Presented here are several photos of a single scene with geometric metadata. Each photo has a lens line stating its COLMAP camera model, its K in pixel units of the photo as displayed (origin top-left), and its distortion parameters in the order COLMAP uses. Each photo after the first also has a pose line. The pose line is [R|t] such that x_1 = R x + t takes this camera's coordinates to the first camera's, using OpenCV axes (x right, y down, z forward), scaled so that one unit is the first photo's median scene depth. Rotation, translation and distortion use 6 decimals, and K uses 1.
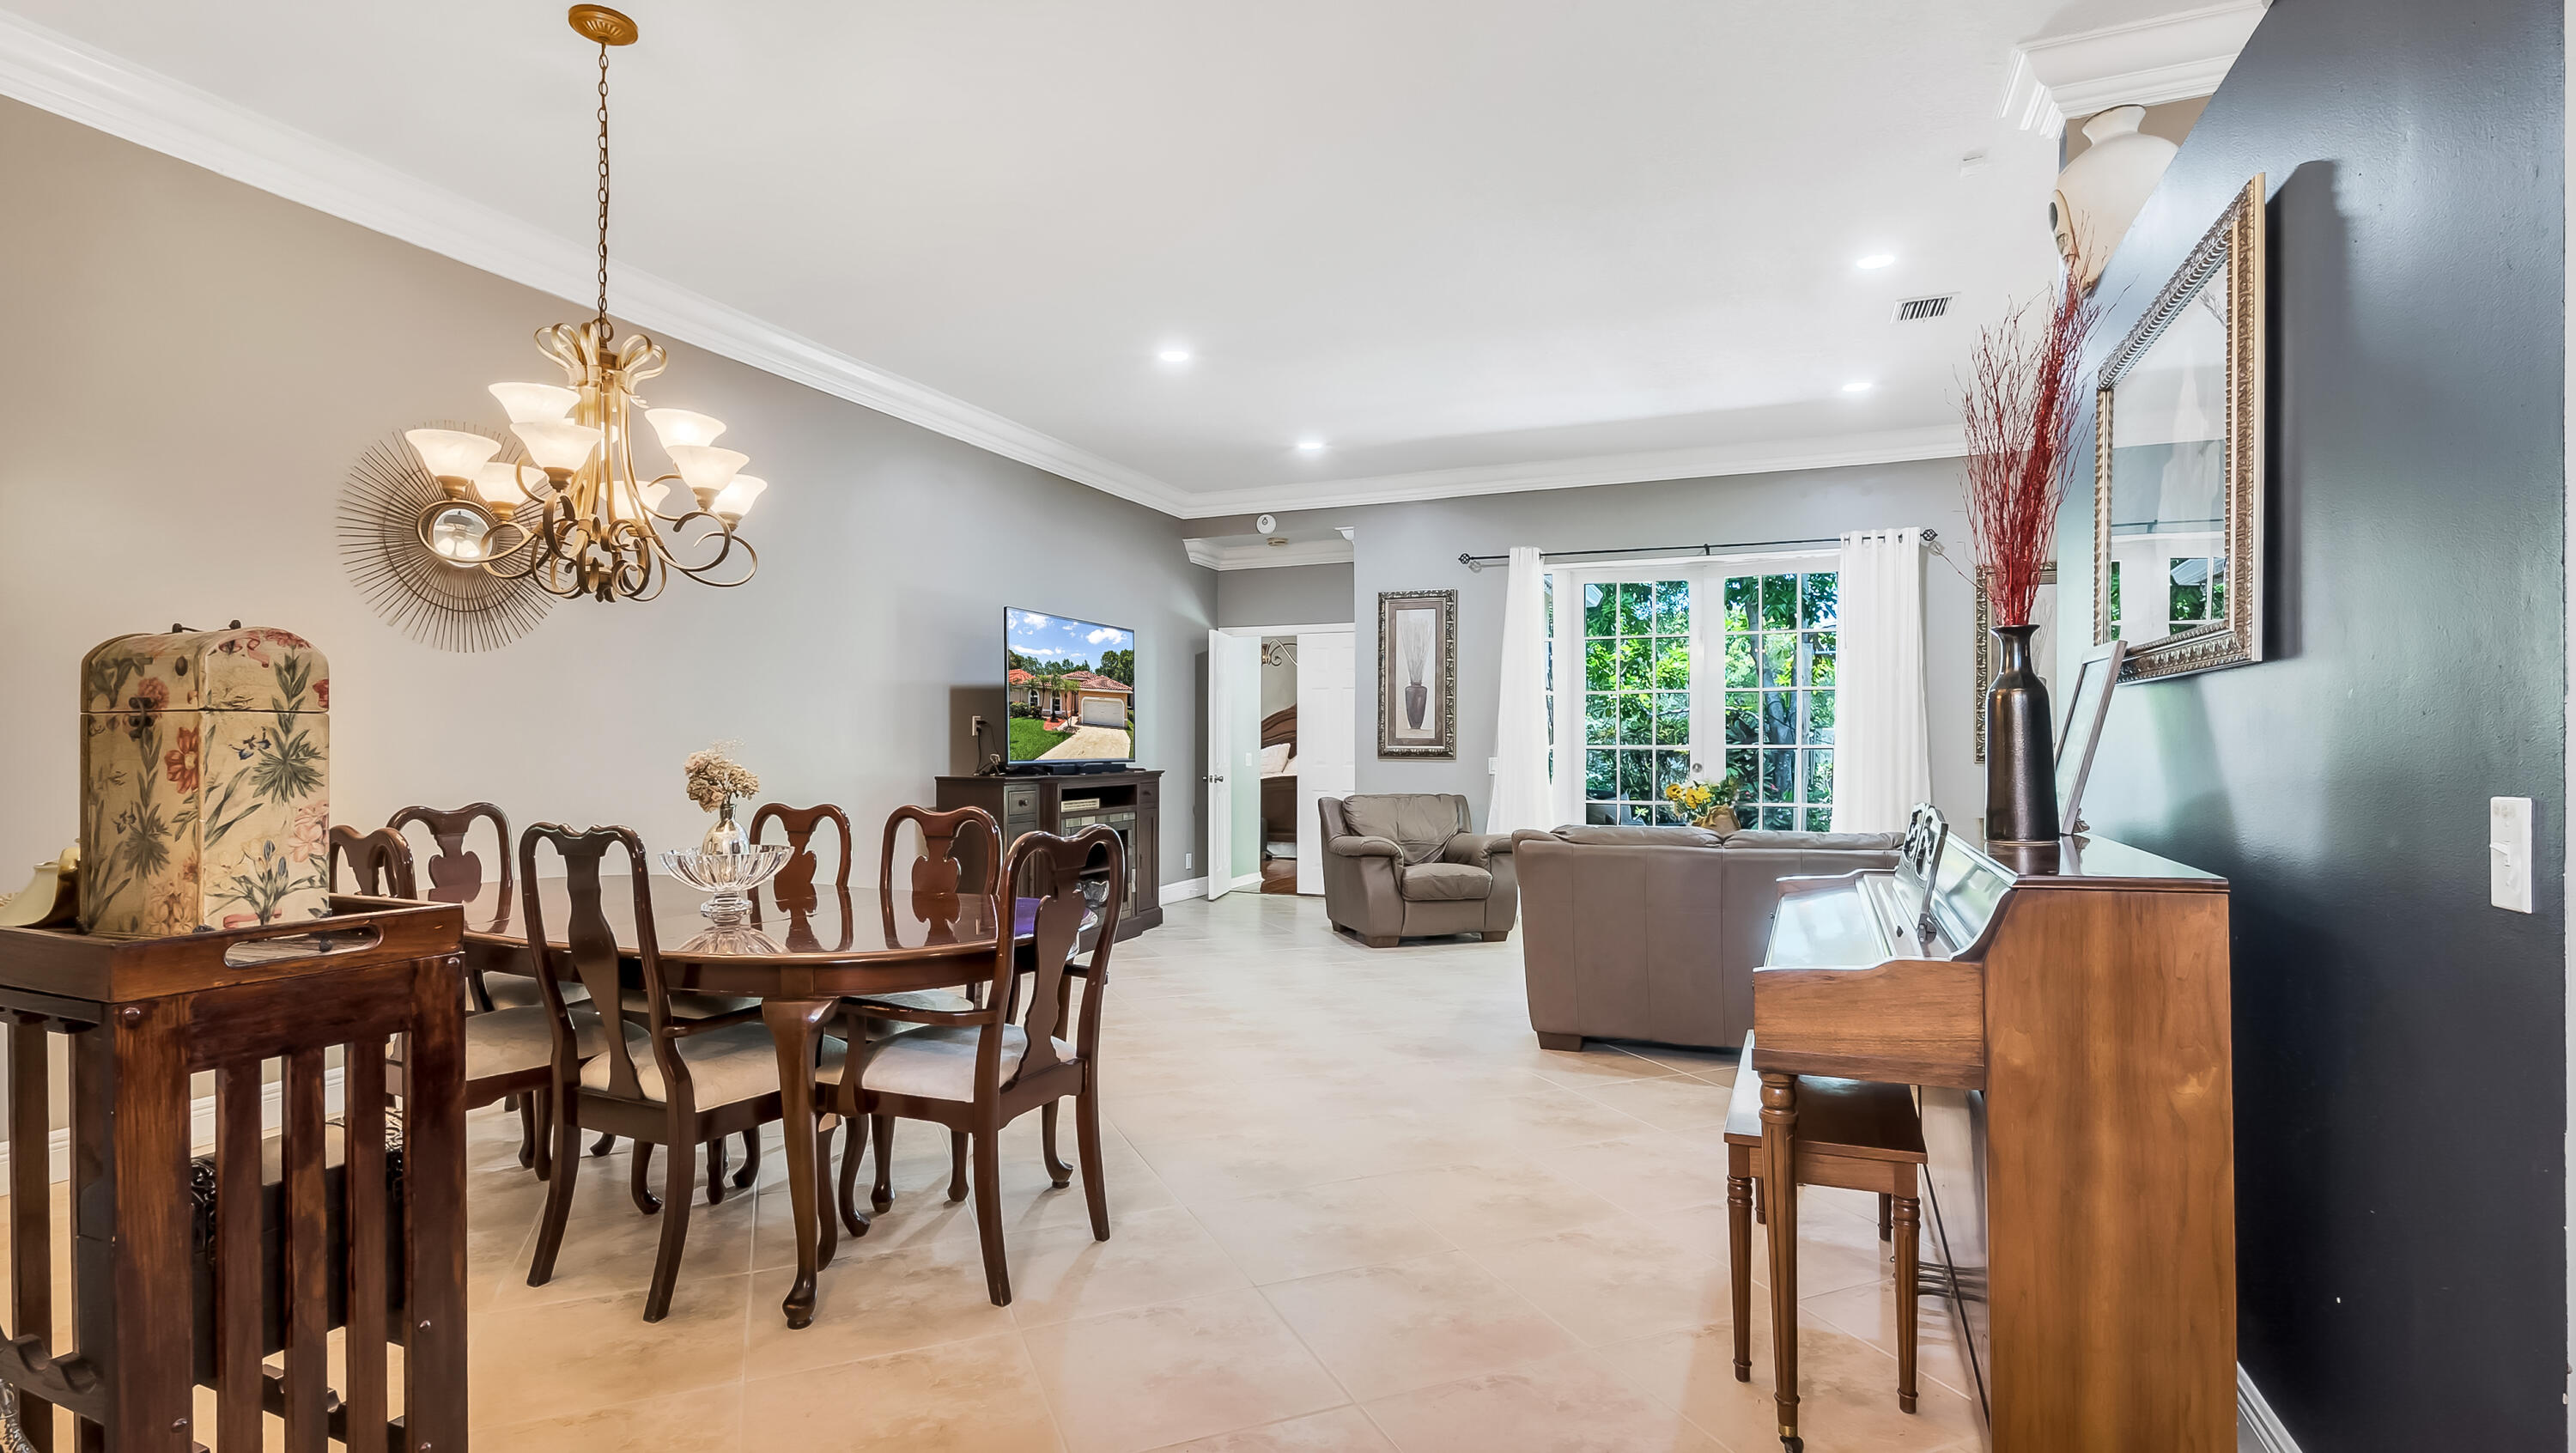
lens RADIAL K [[1274.2, 0, 1291.9], [0, 1274.2, 732.7], [0, 0, 1]] dist [0.000336, 0.000163]
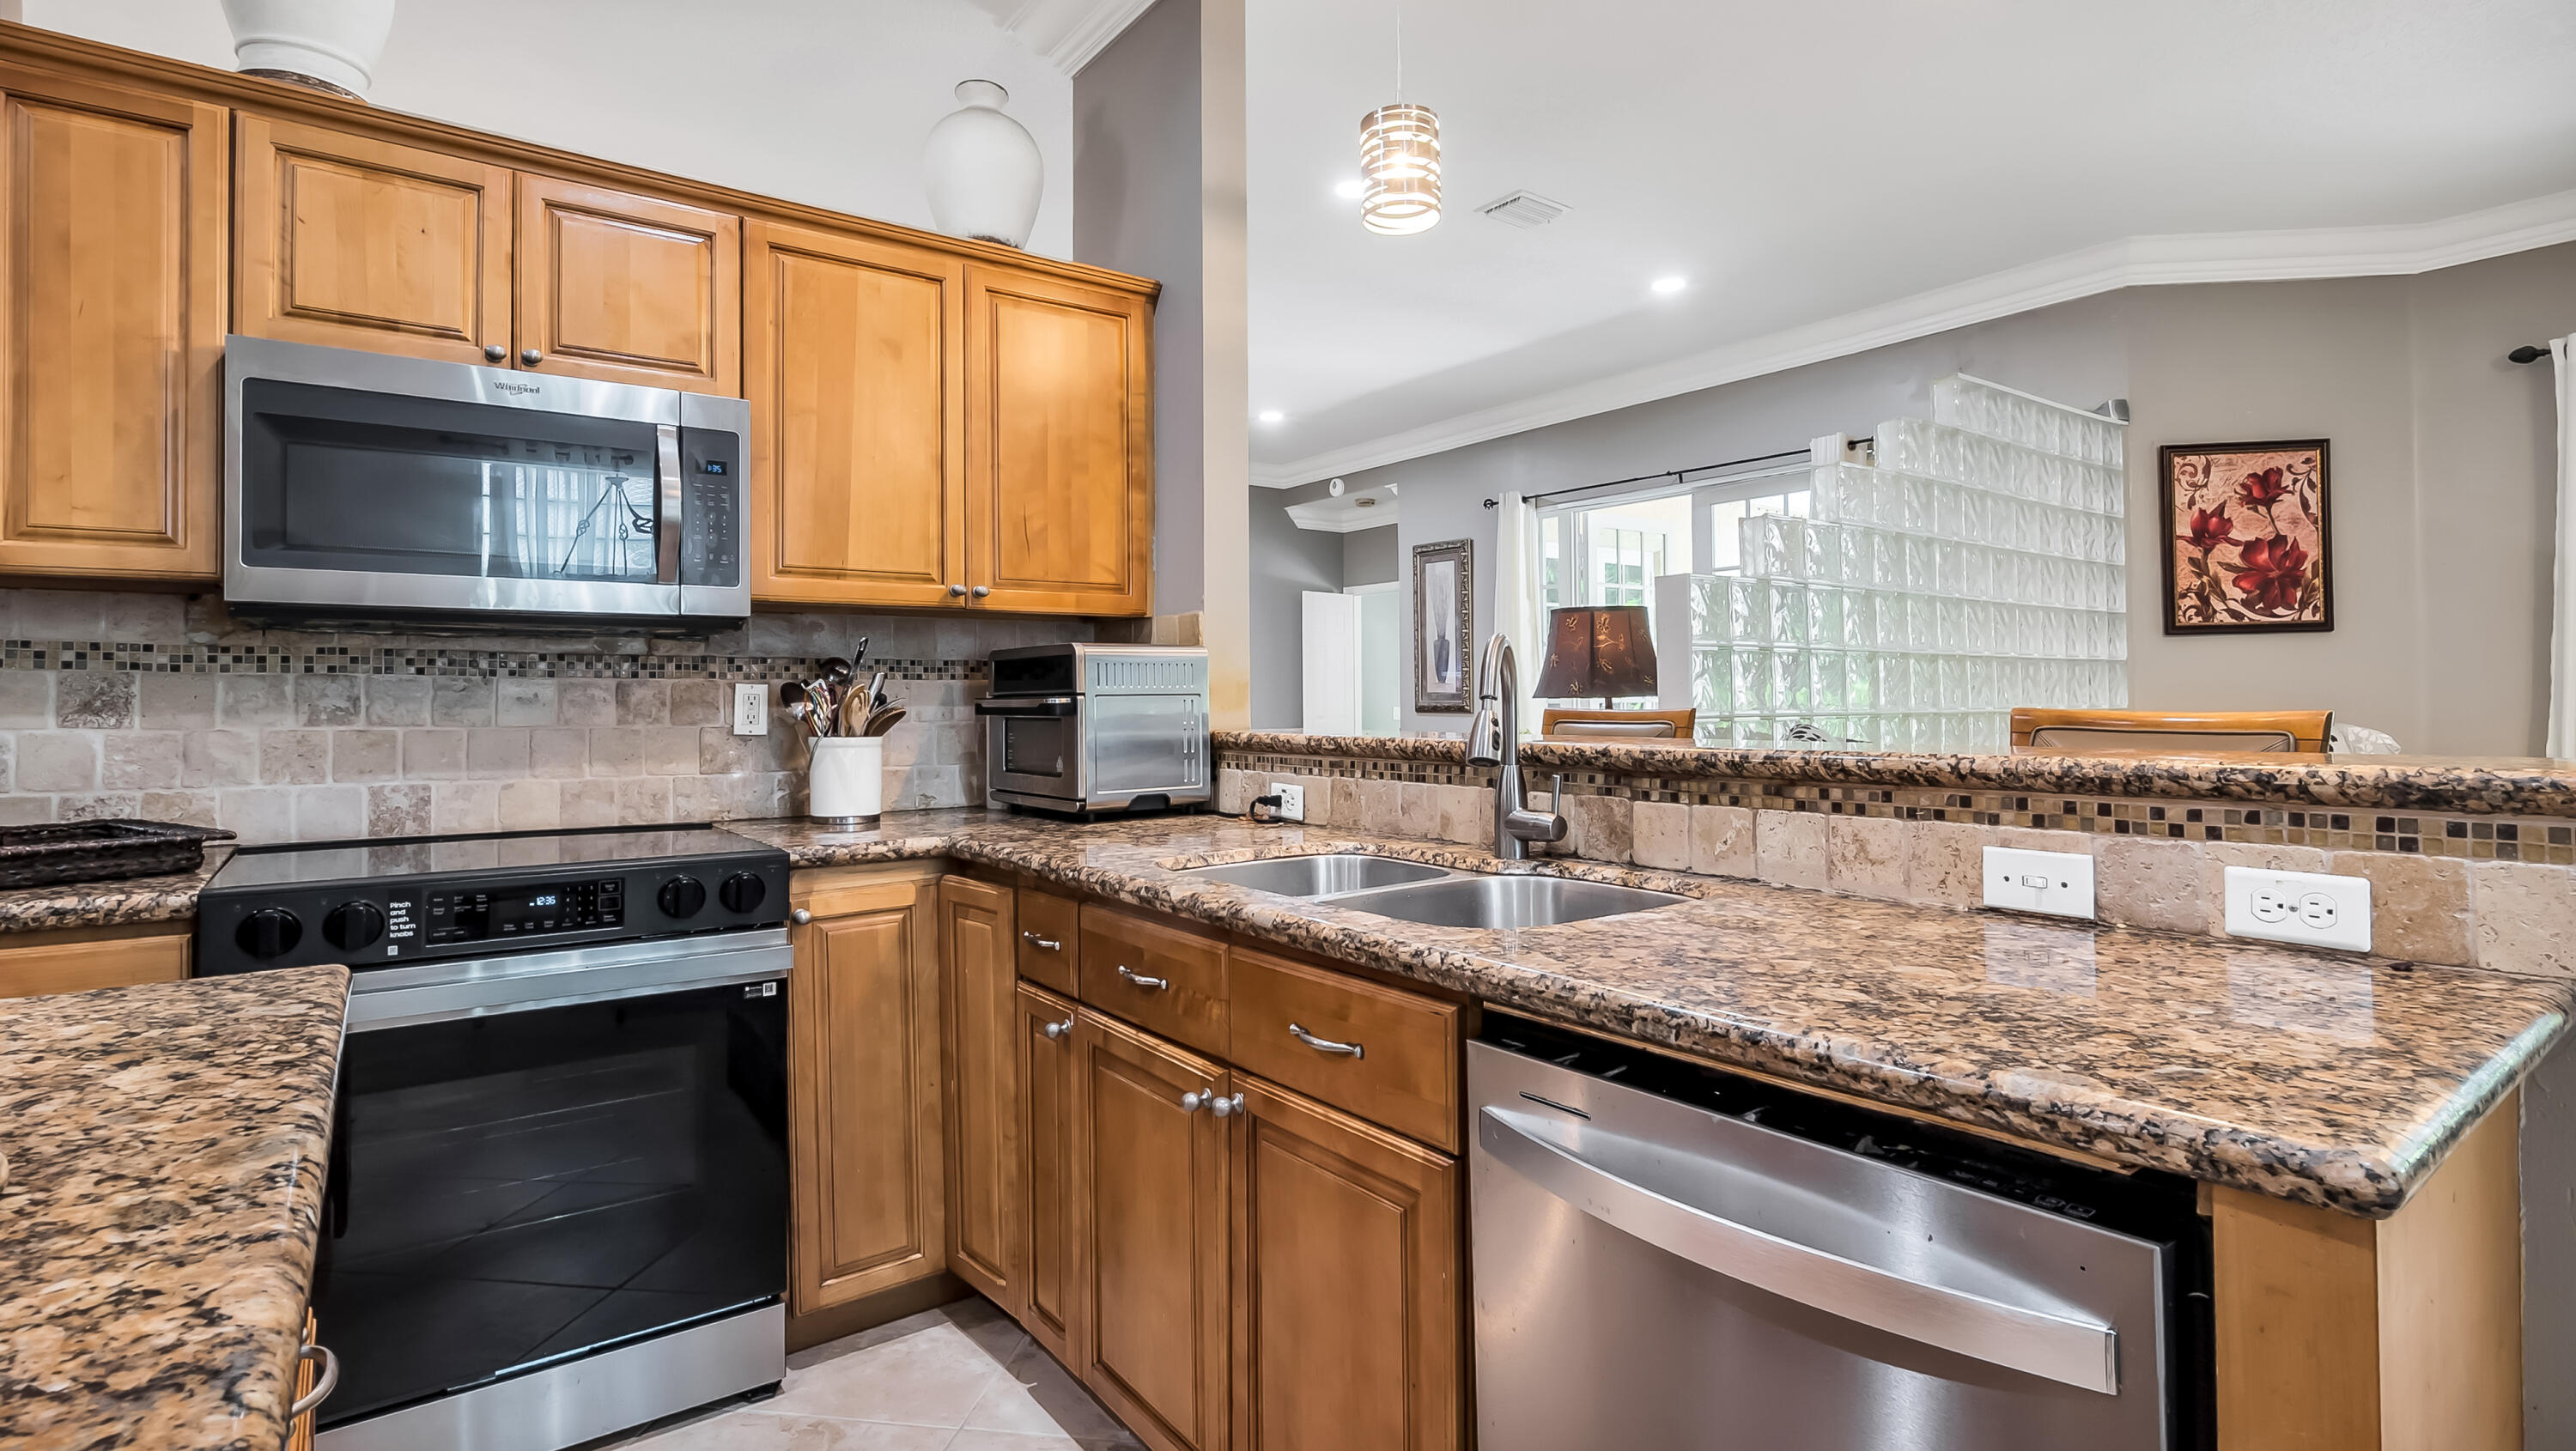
lens RADIAL K [[1227.6, 0, 1296.0], [0, 1227.6, 681.6], [0, 0, 1]] dist [-0.003753, 0.000250]
pose [[0.860781, -0.012937, -0.508810, 0.488276], [0.011845, 0.999915, -0.005386, 0.000142], [0.508837, -0.001390, 0.860862, 0.125250]]
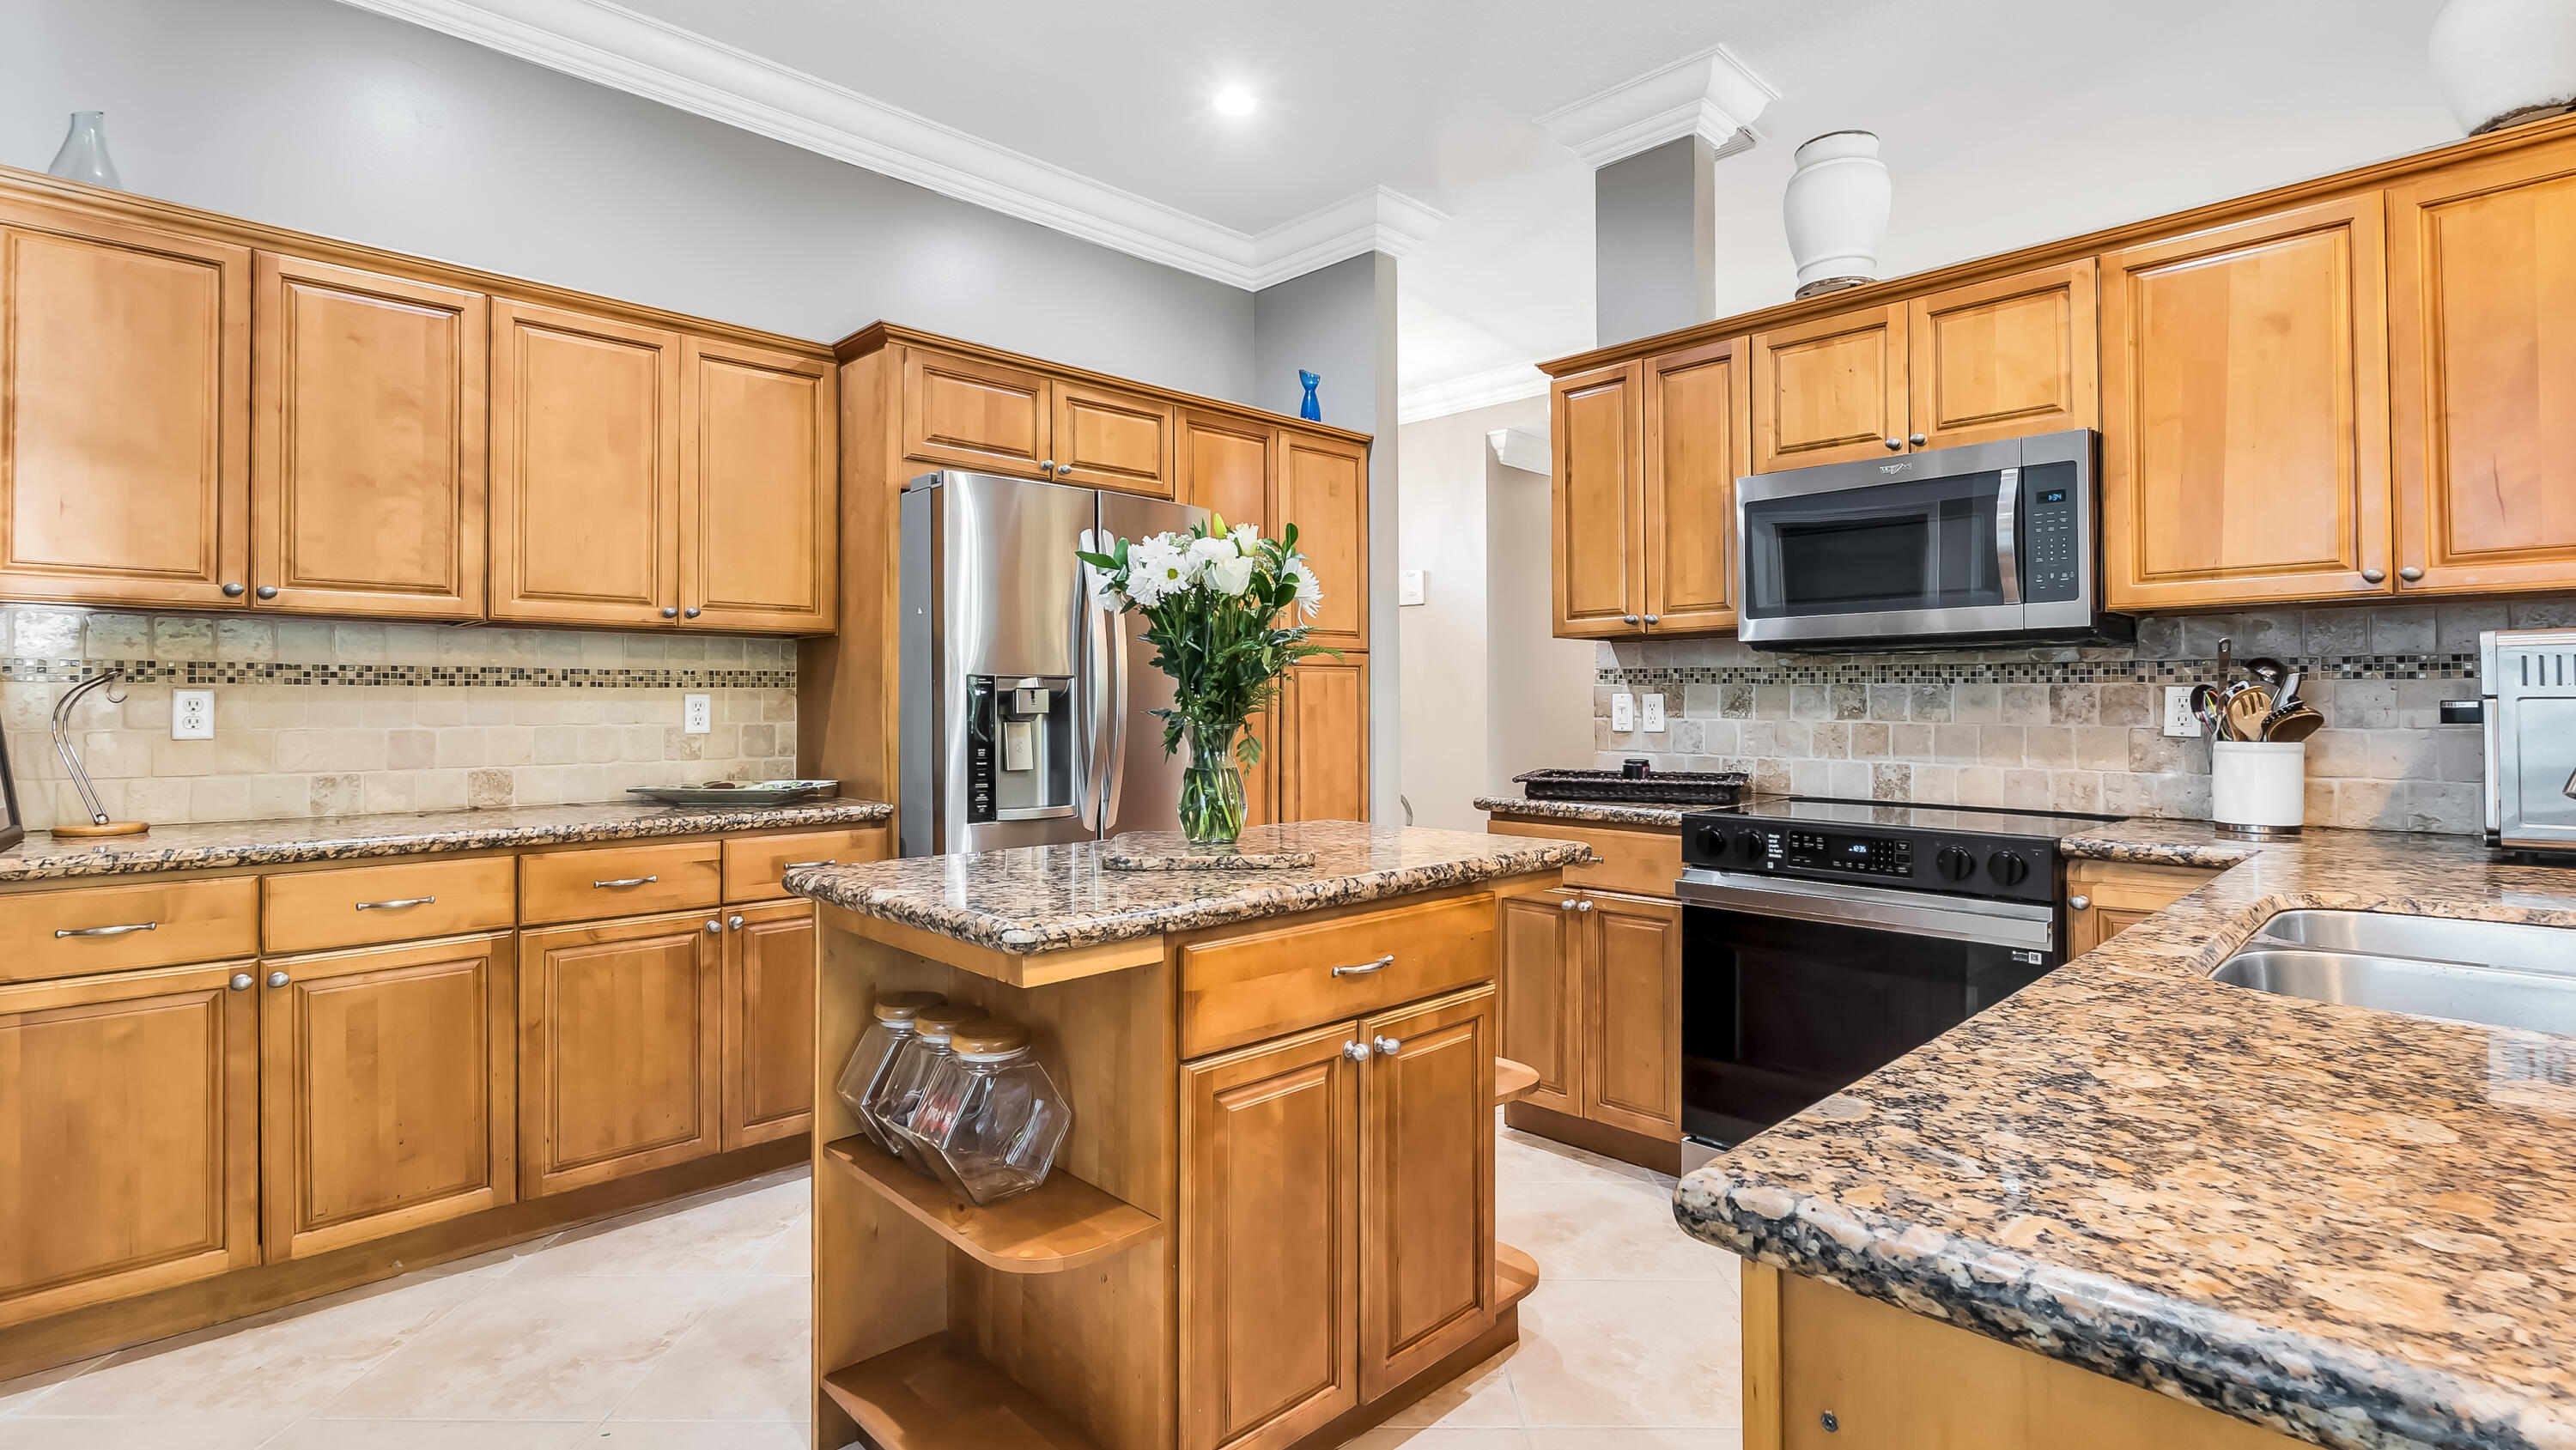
lens RADIAL K [[1208.3, 0, 1291.9], [0, 1208.3, 695.9], [0, 0, 1]] dist [-0.003280, -0.000040]
pose [[-0.391475, -0.006649, -0.920165, 0.587597], [0.011708, 0.999857, -0.012206, 0.000939], [0.920114, -0.015552, -0.391342, 0.232480]]
